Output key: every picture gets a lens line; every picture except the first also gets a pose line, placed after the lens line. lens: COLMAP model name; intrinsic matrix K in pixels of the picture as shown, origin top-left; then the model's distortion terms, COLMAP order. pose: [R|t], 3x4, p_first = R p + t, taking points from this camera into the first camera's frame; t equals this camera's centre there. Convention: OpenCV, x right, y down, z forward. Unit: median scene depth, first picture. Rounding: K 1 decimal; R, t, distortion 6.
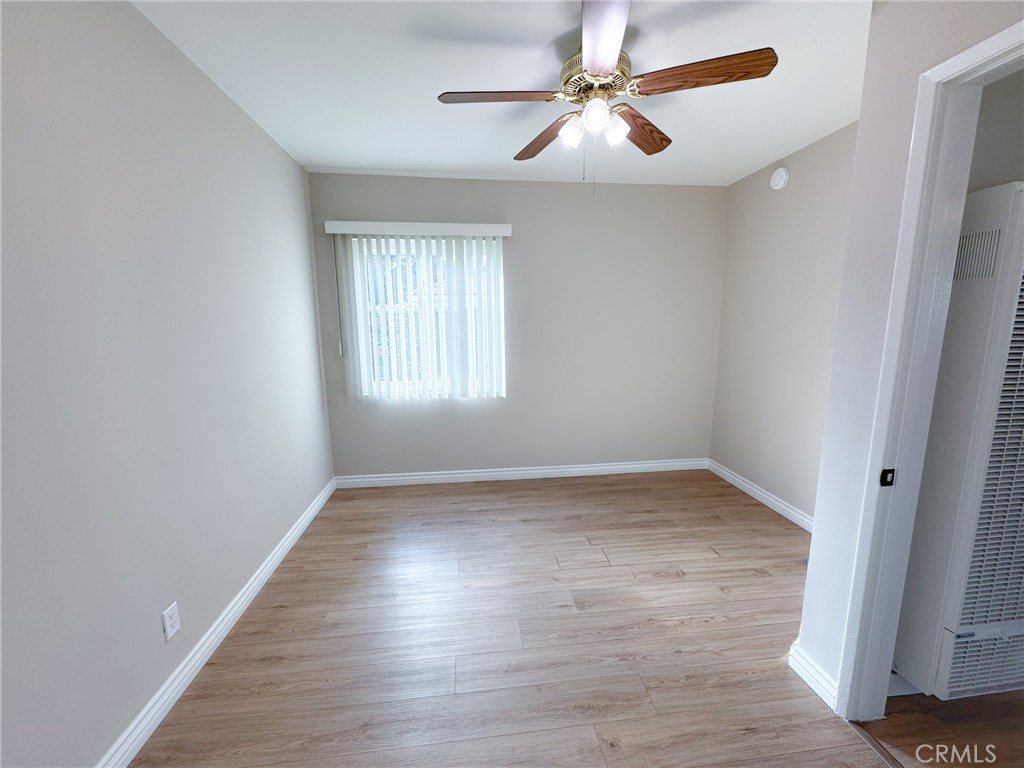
lens RADIAL K [[410.7, 0, 515.0], [0, 410.7, 383.4], [0, 0, 1]] dist [-0.002739, 0.000028]
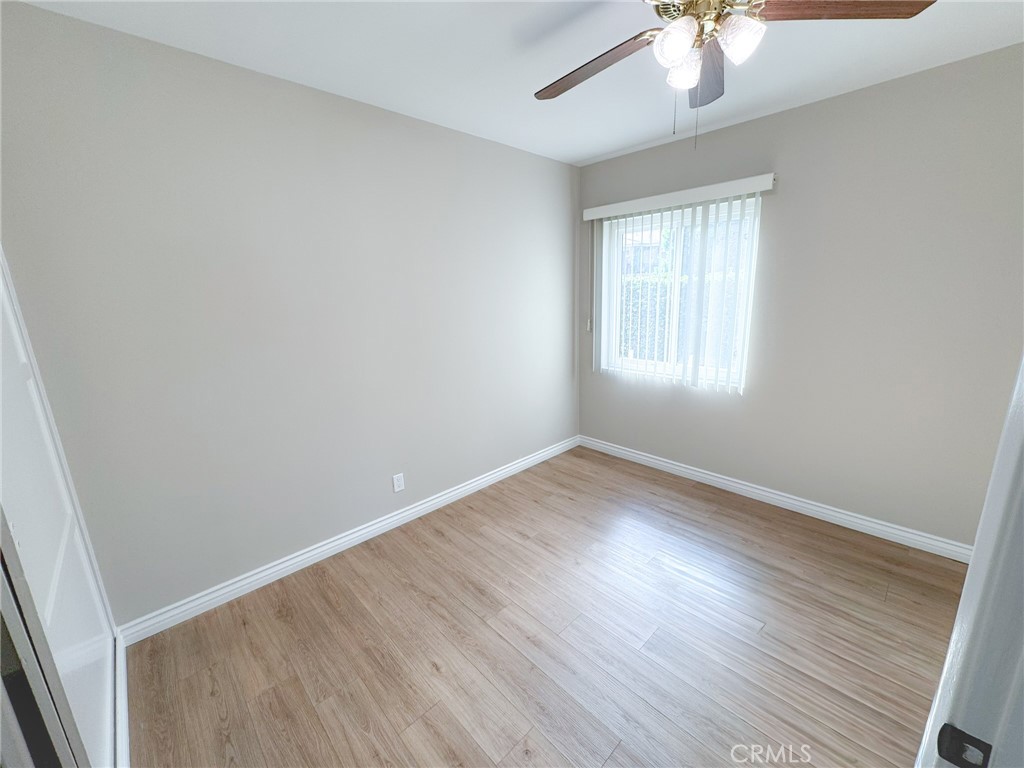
lens RADIAL K [[410.7, 0, 513.4], [0, 410.7, 384.5], [0, 0, 1]] dist [-0.002739, 0.000028]
pose [[0.599558, 0.169655, -0.782143, 0.363183], [-0.099461, 0.985493, 0.137521, -0.058666], [0.794127, -0.004660, 0.607734, 0.158467]]
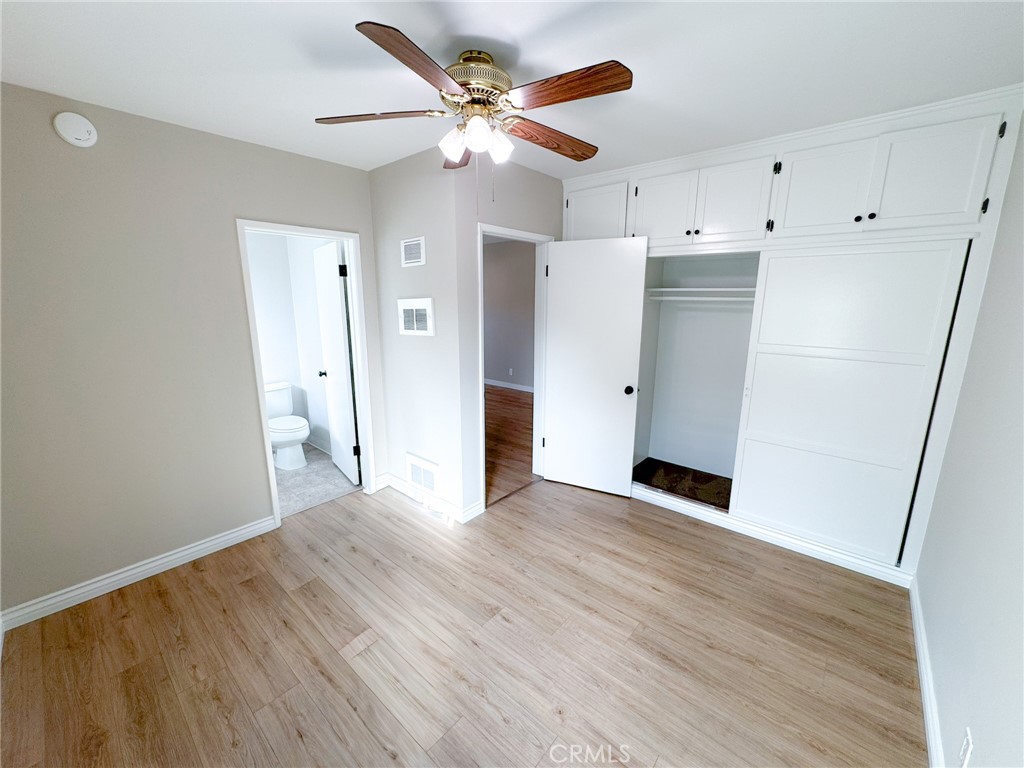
lens RADIAL K [[410.7, 0, 513.2], [0, 410.7, 386.2], [0, 0, 1]] dist [-0.002739, 0.000028]
pose [[-0.671925, -0.151576, 0.724943, -0.348642], [0.117562, 0.944594, 0.306466, -0.202430], [-0.731229, 0.291148, -0.616877, 0.923613]]
